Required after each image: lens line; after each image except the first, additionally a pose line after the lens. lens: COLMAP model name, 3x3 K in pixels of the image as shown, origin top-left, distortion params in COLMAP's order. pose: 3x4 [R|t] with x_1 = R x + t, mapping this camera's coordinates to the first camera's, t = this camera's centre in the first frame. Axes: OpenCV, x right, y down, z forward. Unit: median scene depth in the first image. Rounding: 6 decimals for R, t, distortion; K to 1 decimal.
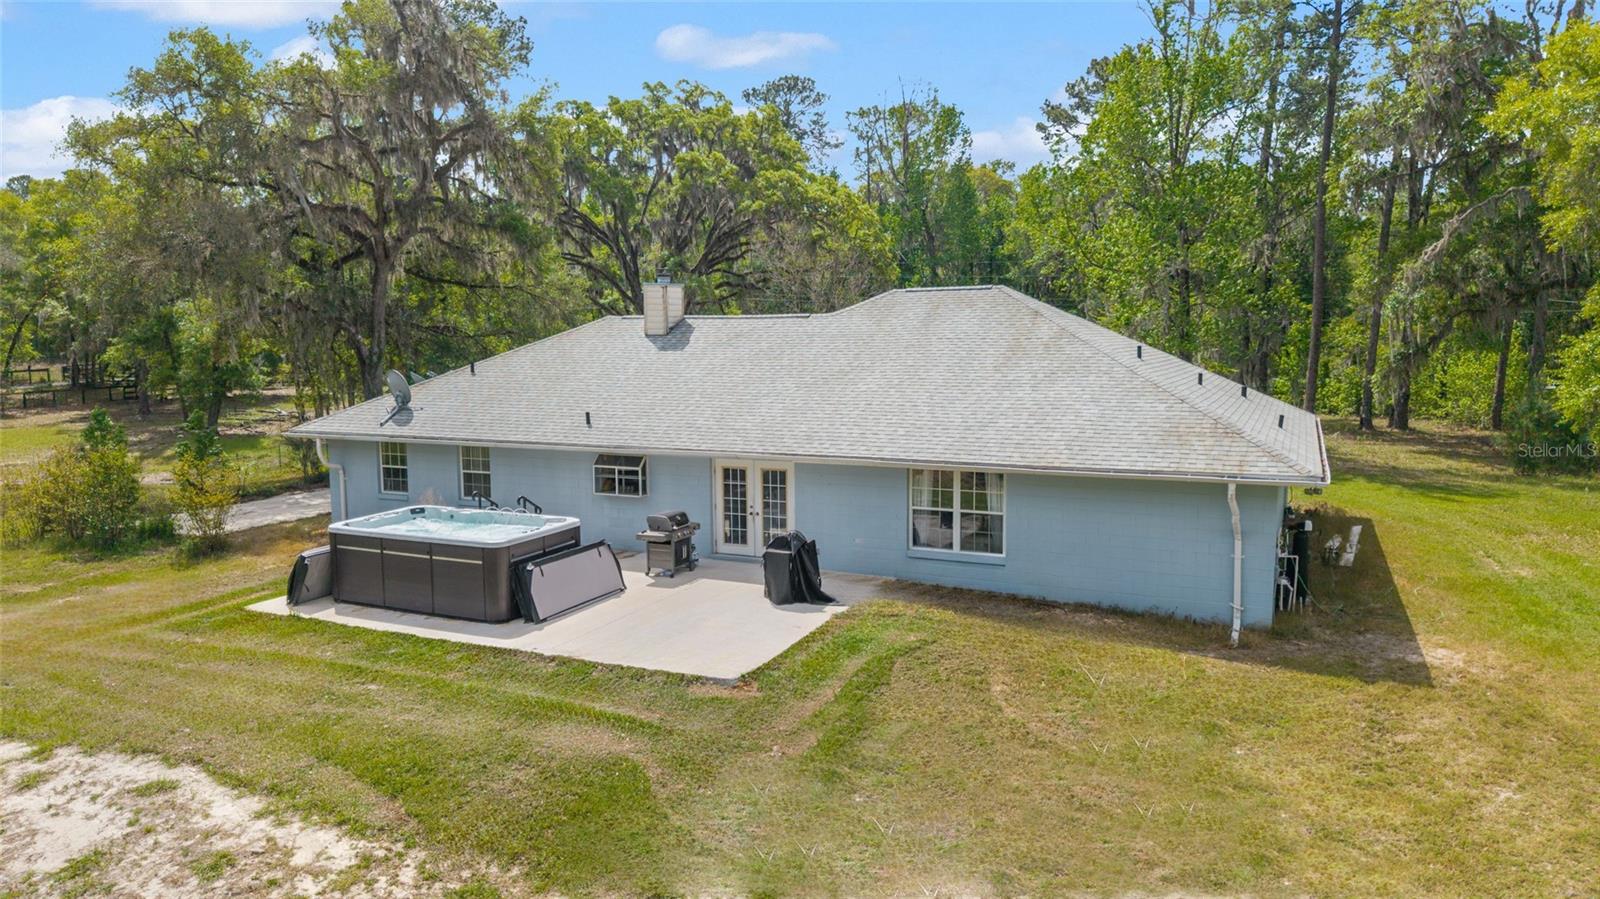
lens RADIAL K [[1061.5, 0, 784.9], [0, 1061.5, 451.7], [0, 0, 1]] dist [0.040818, -0.049554]
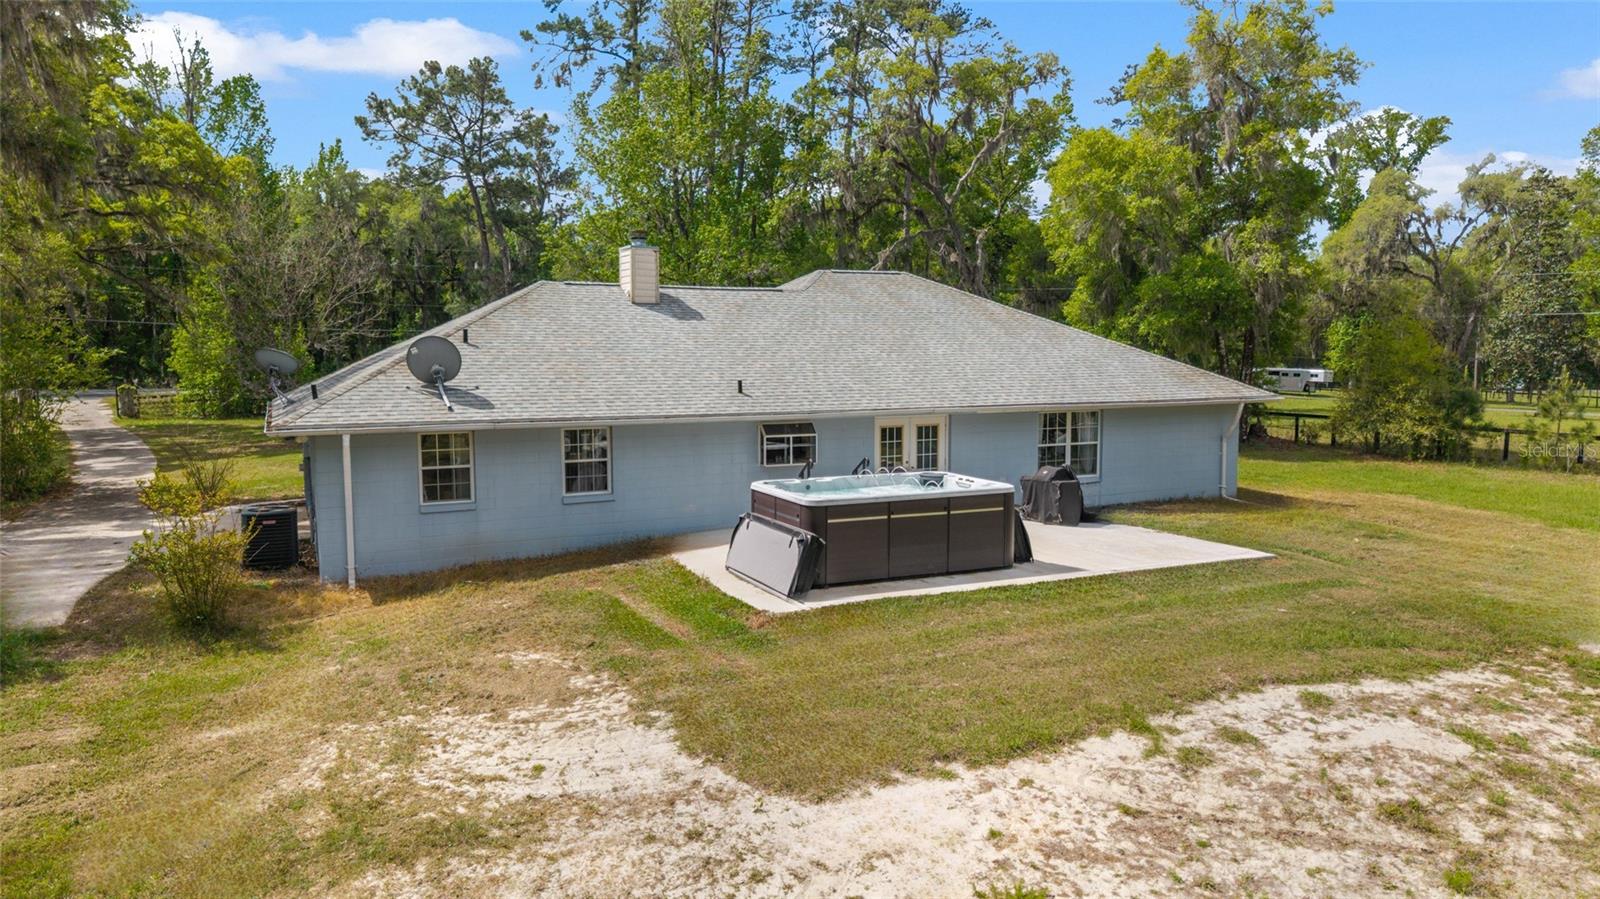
lens RADIAL K [[1069.7, 0, 793.5], [0, 1069.7, 464.5], [0, 0, 1]] dist [0.040966, -0.056002]
pose [[0.636248, -0.076391, 0.767693, -0.937941], [0.086302, 0.995887, 0.027572, 0.015155], [-0.766642, 0.048710, 0.640224, 0.409078]]
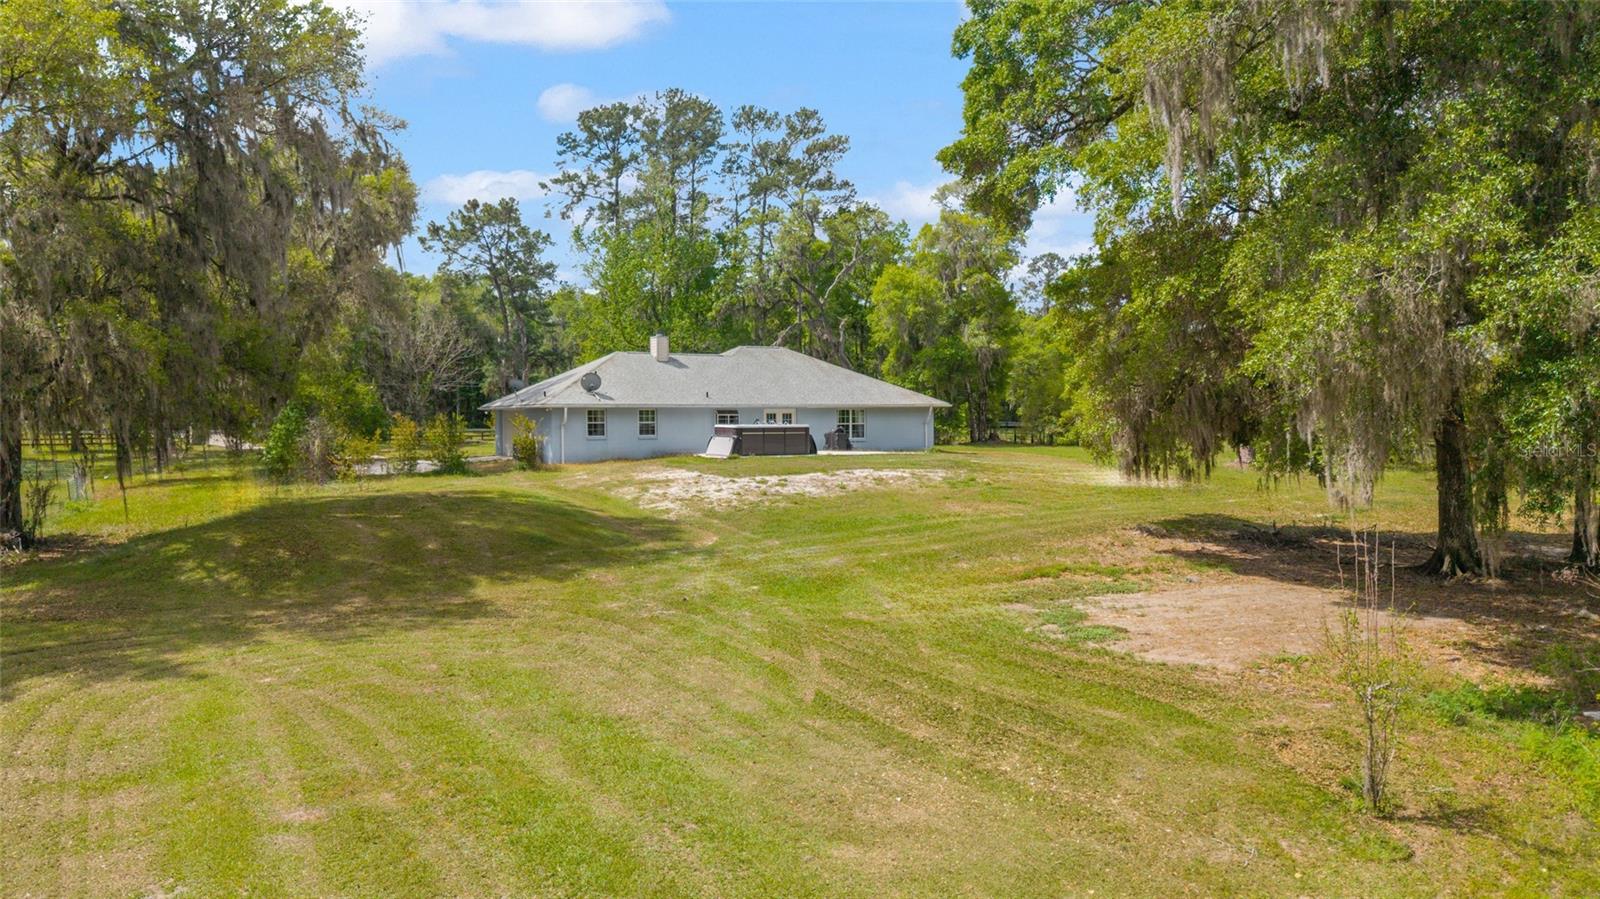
lens RADIAL K [[1069.7, 0, 793.5], [0, 1069.7, 464.5], [0, 0, 1]] dist [0.040966, -0.056002]
pose [[0.581393, -0.032296, 0.812981, -2.067037], [0.094755, 0.995100, -0.028232, 0.211759], [-0.808086, 0.093448, 0.581605, -0.474878]]
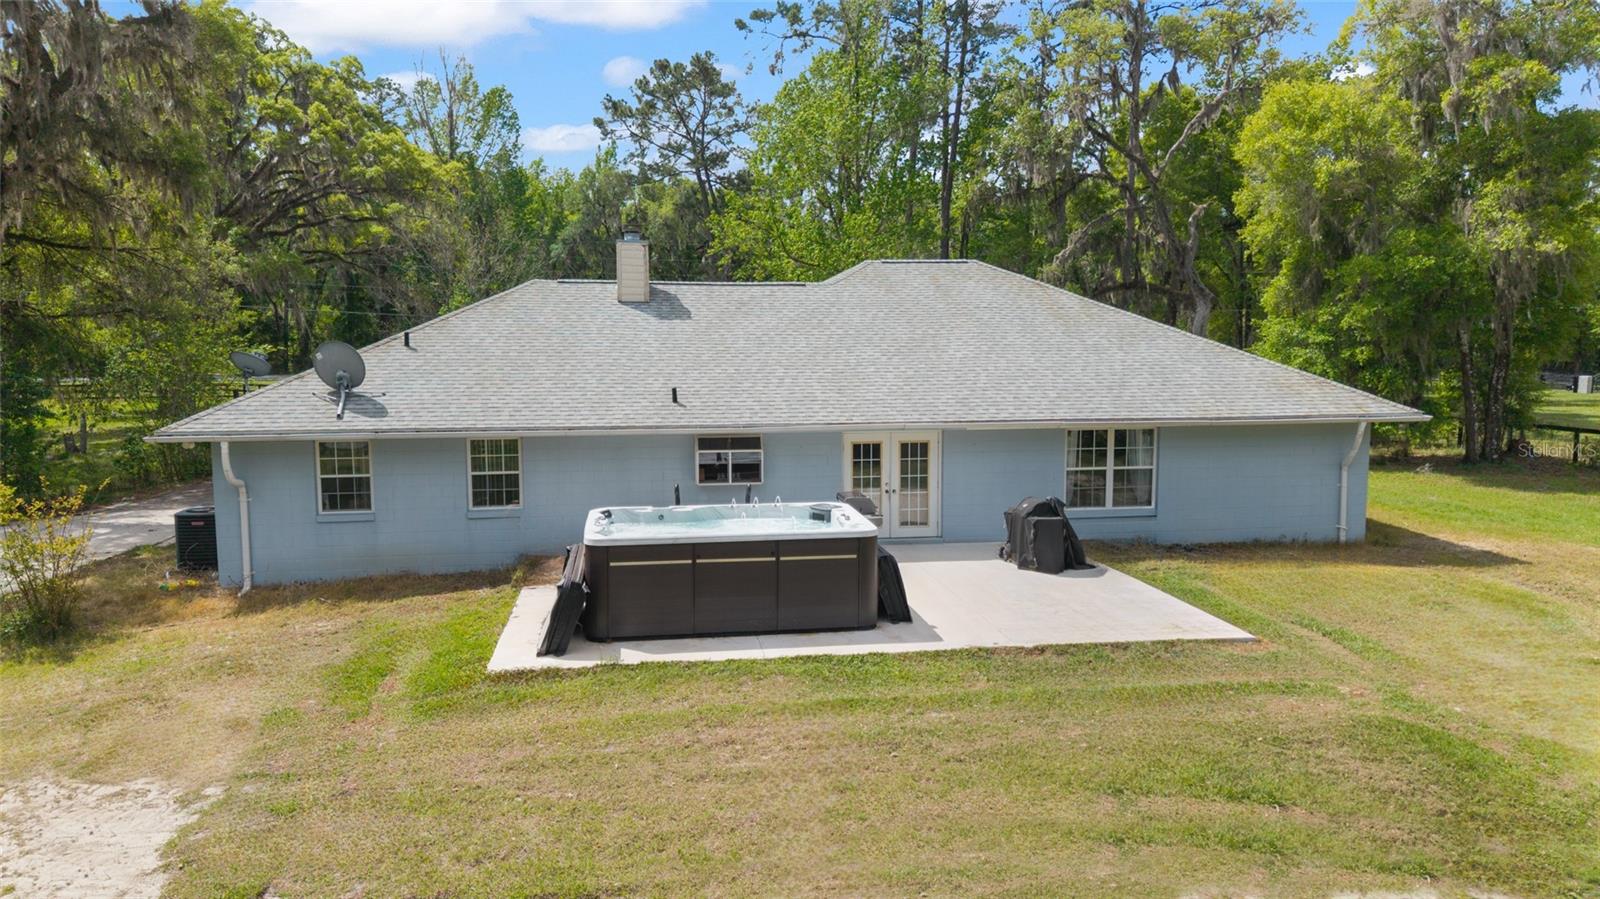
lens RADIAL K [[1069.7, 0, 793.5], [0, 1069.7, 464.5], [0, 0, 1]] dist [0.040966, -0.056002]
pose [[0.834392, -0.060018, 0.547894, -0.610919], [0.059416, 0.998055, 0.018845, 0.012912], [-0.547960, 0.016829, 0.836335, 0.278213]]
